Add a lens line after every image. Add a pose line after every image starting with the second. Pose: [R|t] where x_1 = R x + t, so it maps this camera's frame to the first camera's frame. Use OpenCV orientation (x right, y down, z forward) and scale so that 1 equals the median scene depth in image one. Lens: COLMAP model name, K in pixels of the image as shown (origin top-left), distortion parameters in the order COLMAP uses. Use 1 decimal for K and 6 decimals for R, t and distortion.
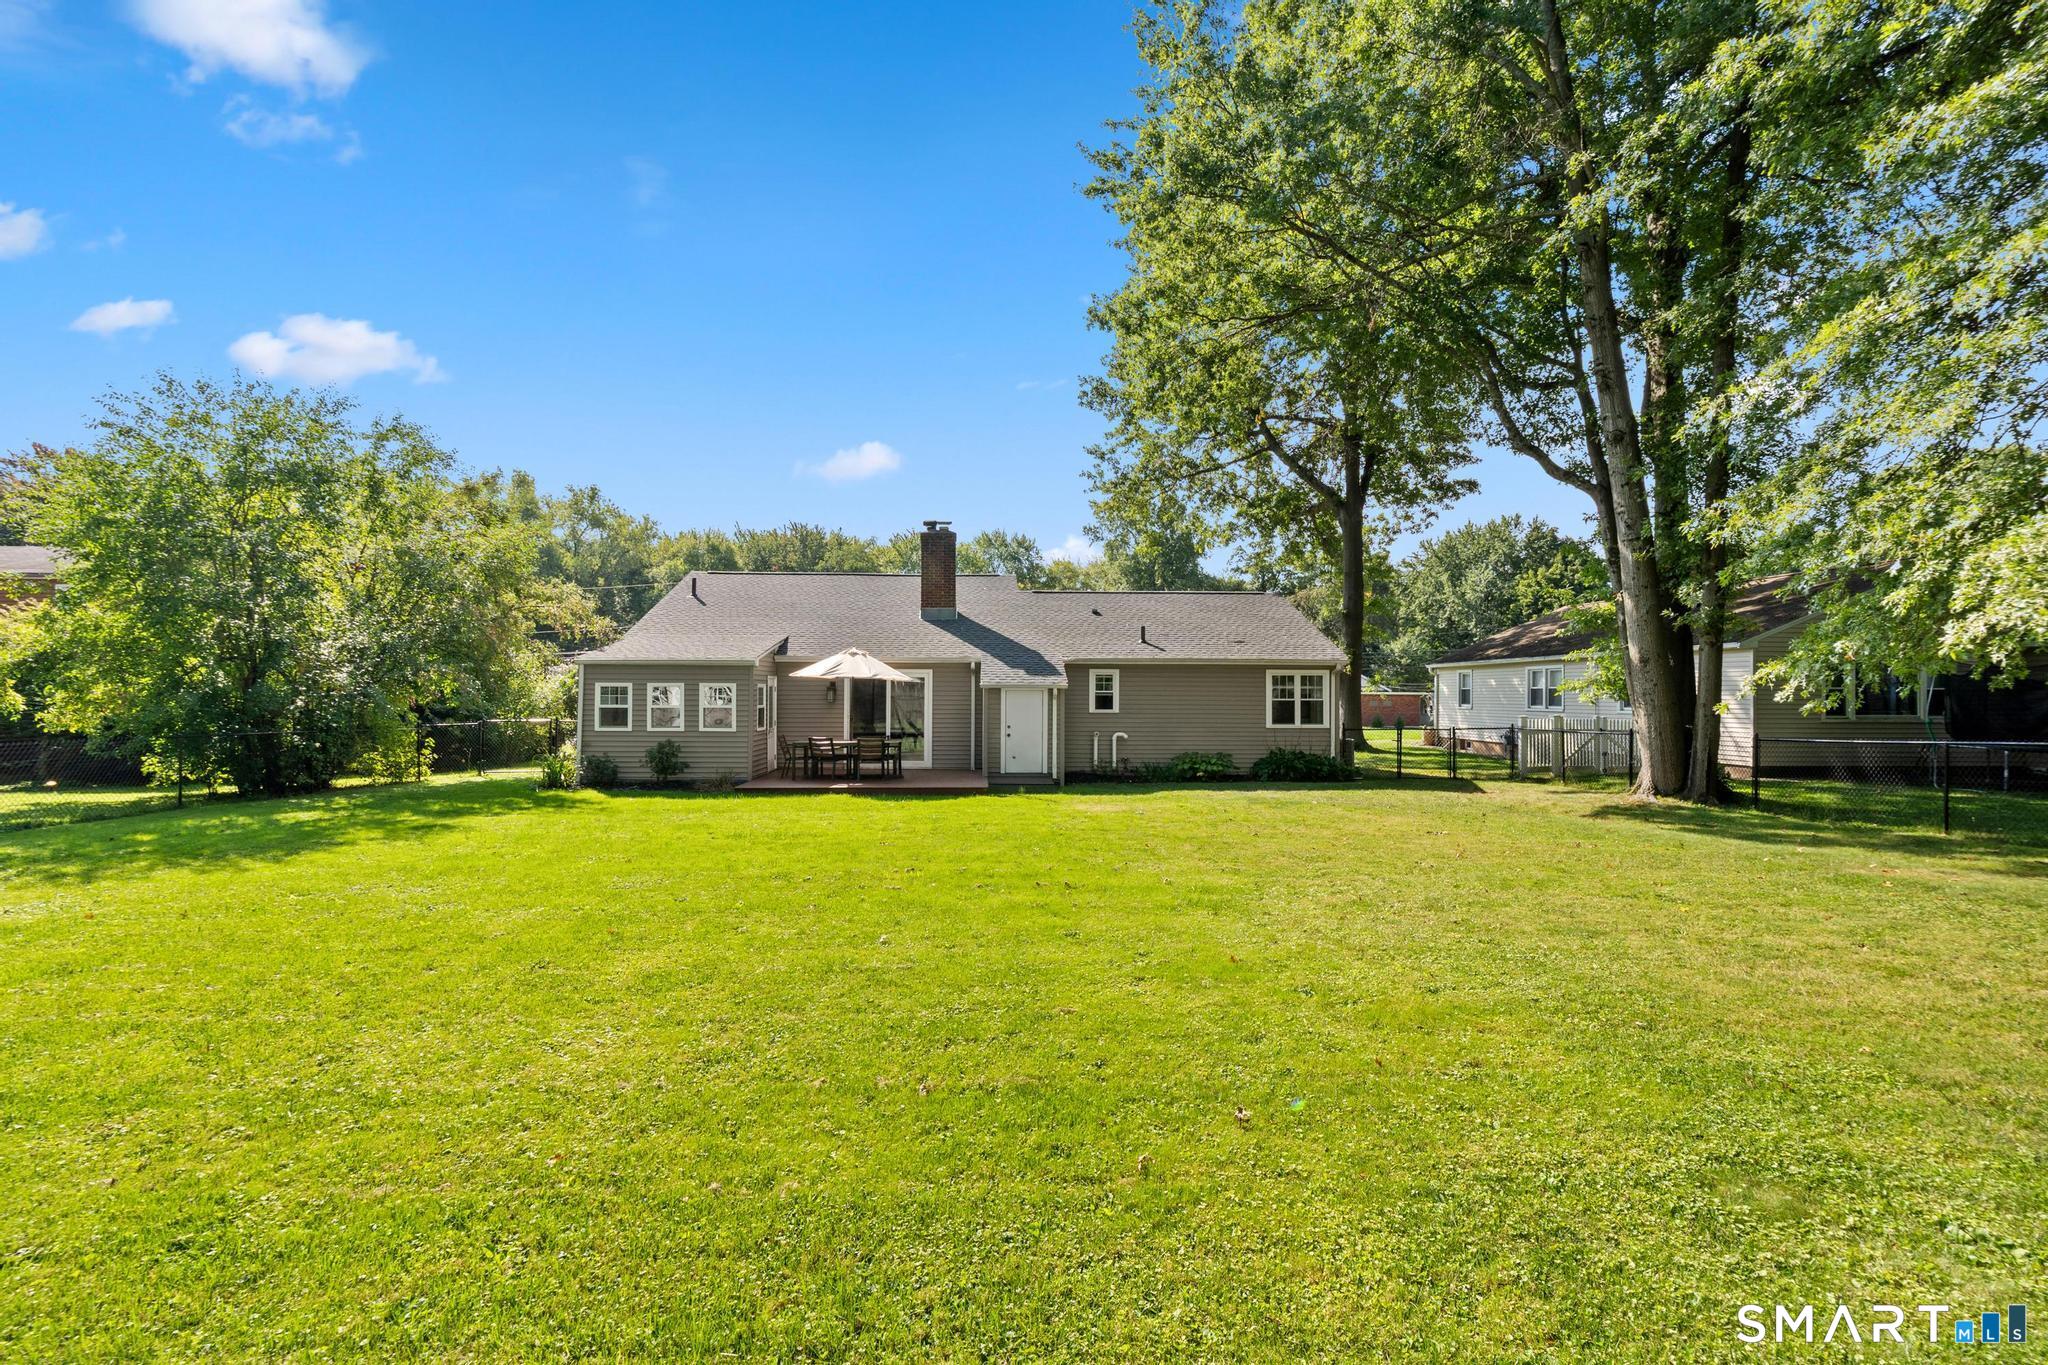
lens RADIAL K [[935.5, 0, 1011.0], [0, 935.5, 685.5], [0, 0, 1]] dist [-0.011811, 0.004065]
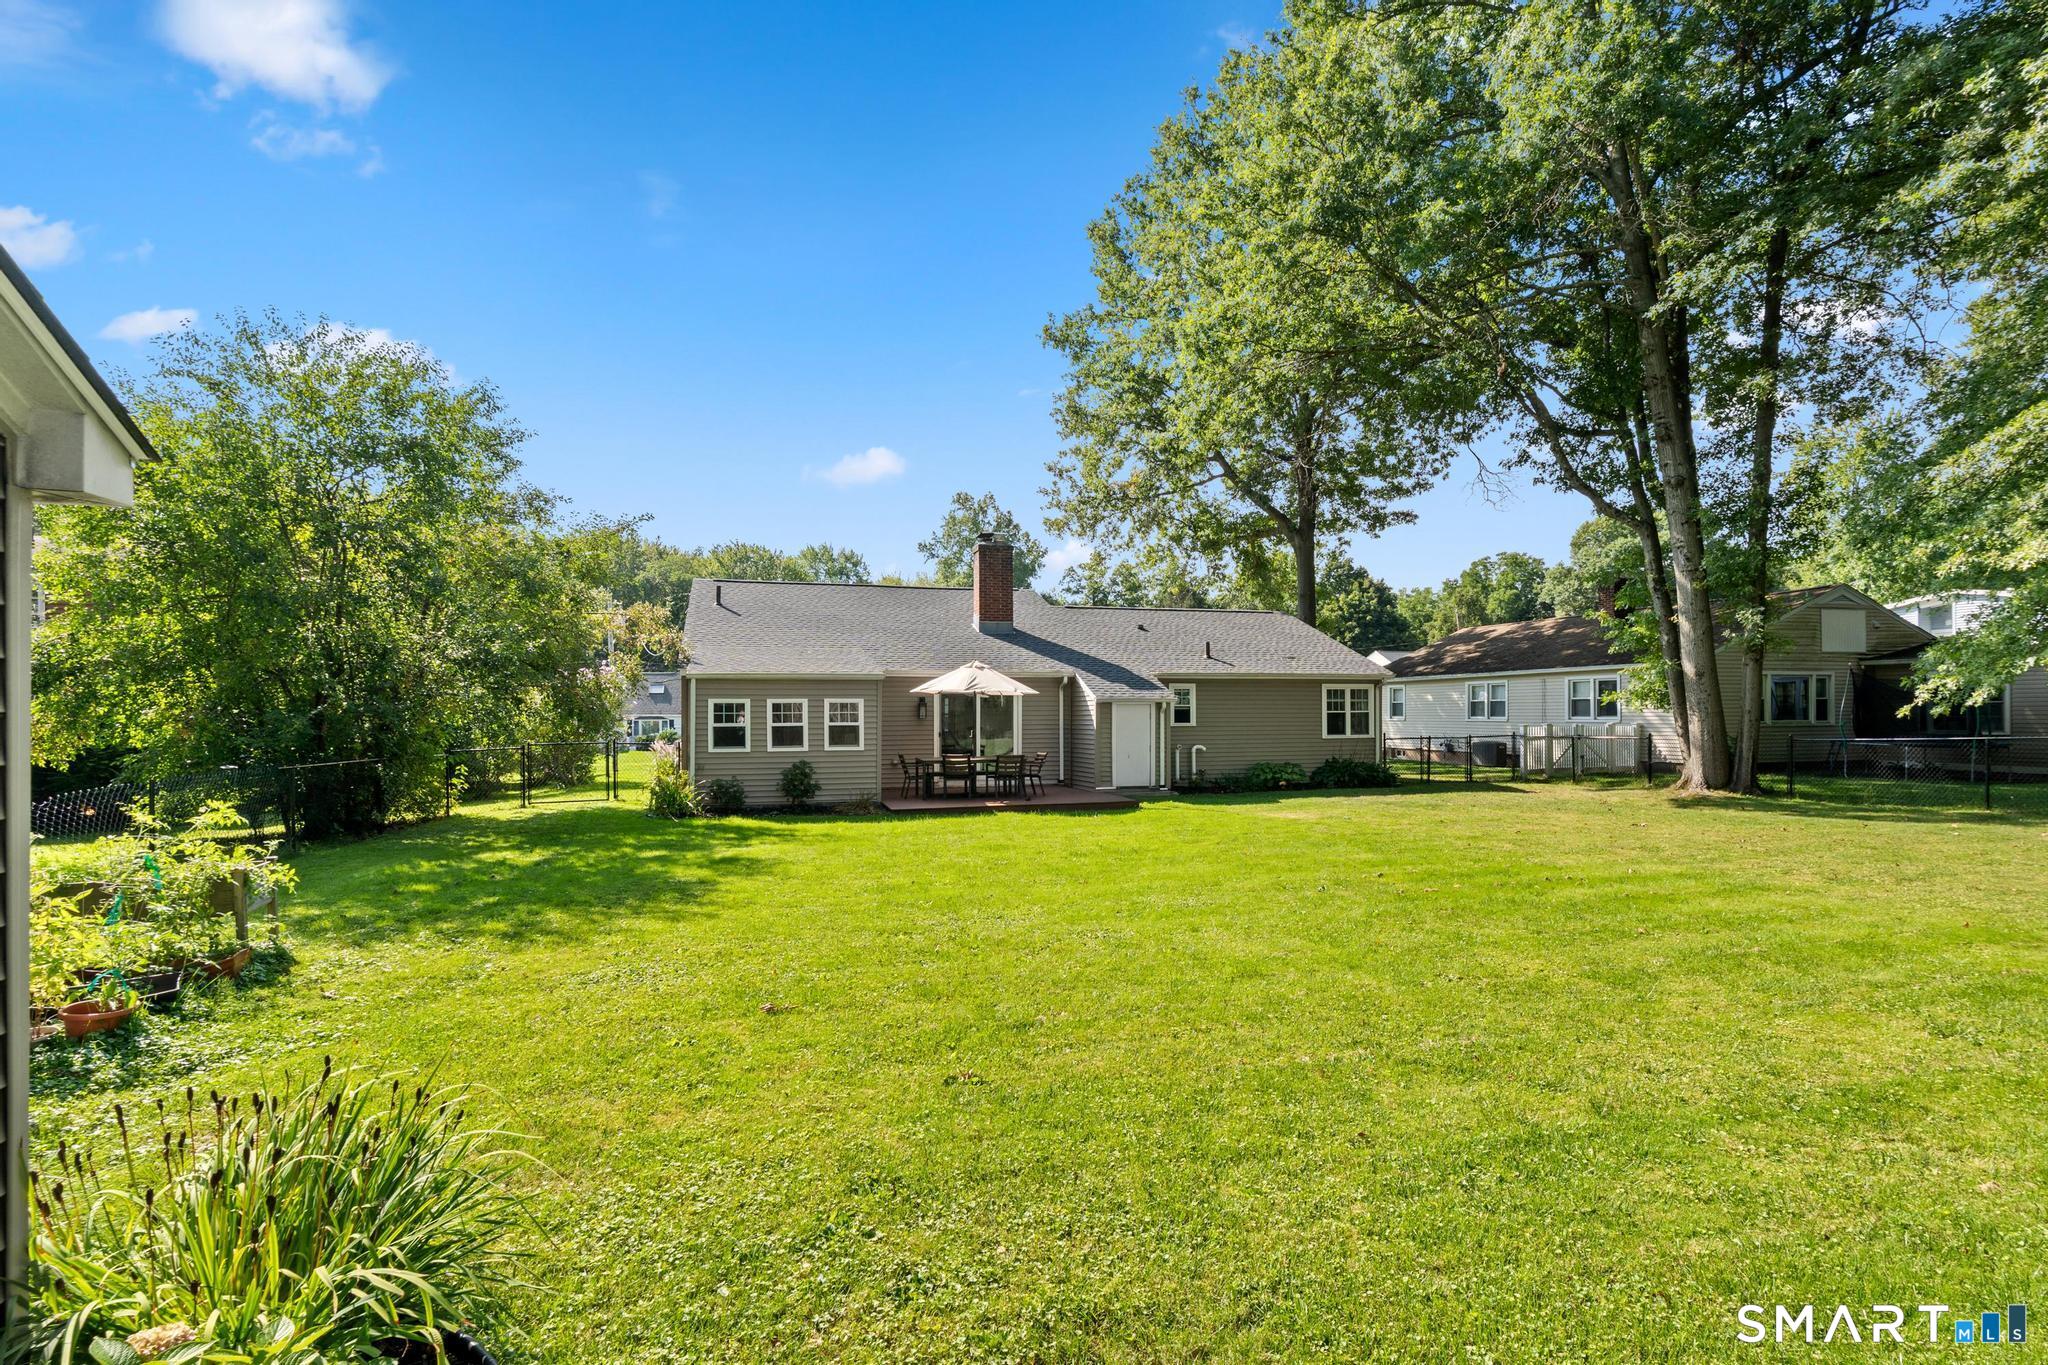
lens RADIAL K [[935.5, 0, 1015.5], [0, 935.5, 711.8], [0, 0, 1]] dist [-0.011811, 0.004065]
pose [[0.972418, -0.008701, 0.233081, -0.317892], [0.006670, 0.999933, 0.009497, 0.002488], [-0.233148, -0.007681, 0.972411, 0.044921]]
